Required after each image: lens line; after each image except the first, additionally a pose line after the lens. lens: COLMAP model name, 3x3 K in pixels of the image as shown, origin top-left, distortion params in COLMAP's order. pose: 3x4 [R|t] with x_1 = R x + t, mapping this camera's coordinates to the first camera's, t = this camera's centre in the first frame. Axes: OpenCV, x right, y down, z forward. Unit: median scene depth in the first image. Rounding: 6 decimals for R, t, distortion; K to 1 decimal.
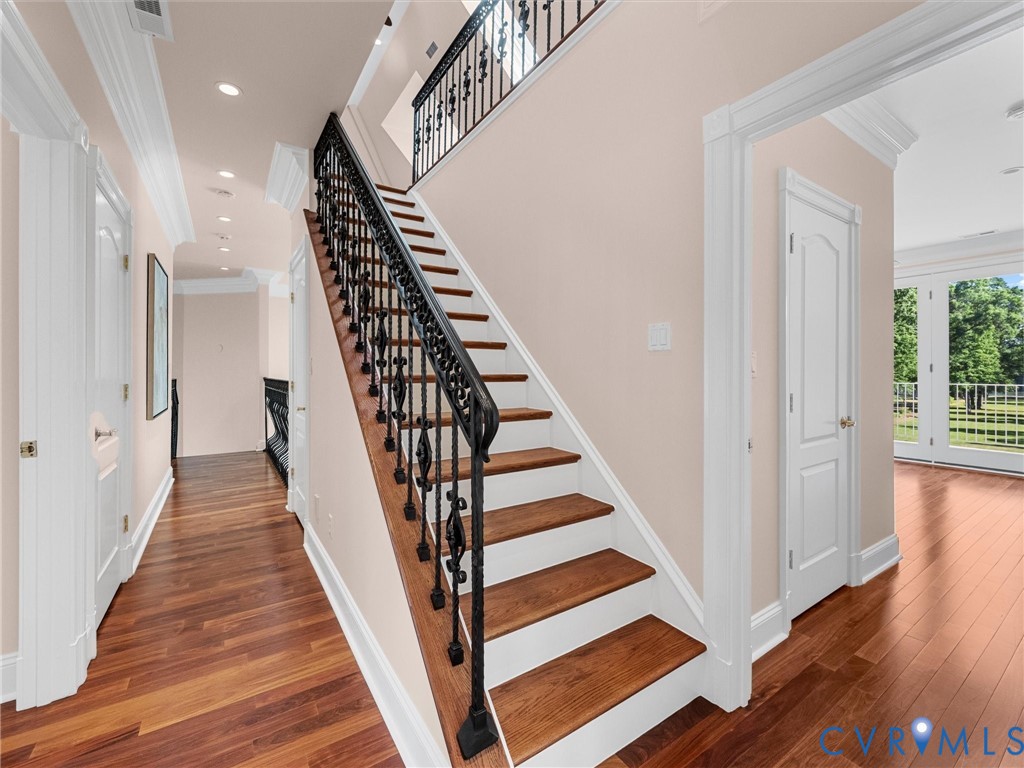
lens RADIAL K [[433.4, 0, 511.1], [0, 433.4, 373.2], [0, 0, 1]] dist [0.000538, -0.000216]
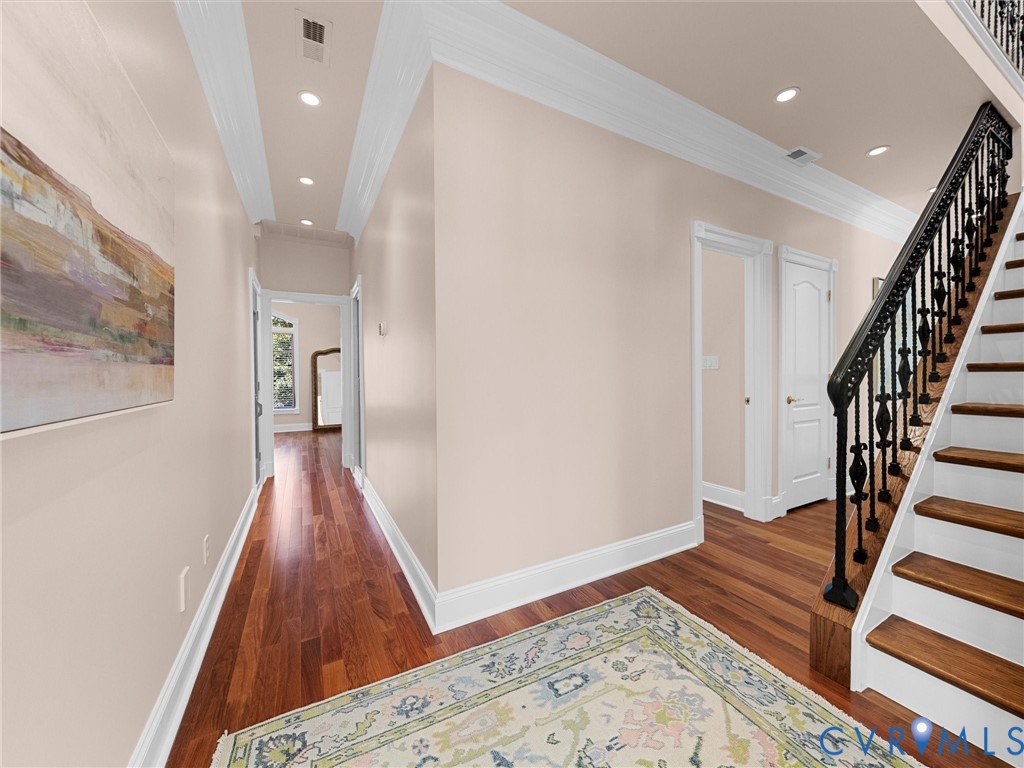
lens RADIAL K [[387.2, 0, 513.5], [0, 387.2, 376.1], [0, 0, 1]] dist [-0.000246, -0.000254]
pose [[-0.090465, 0.018130, -0.995735, 0.970896], [0.012145, 0.999780, 0.017101, -0.000276], [0.995826, -0.010546, -0.090665, -0.012638]]
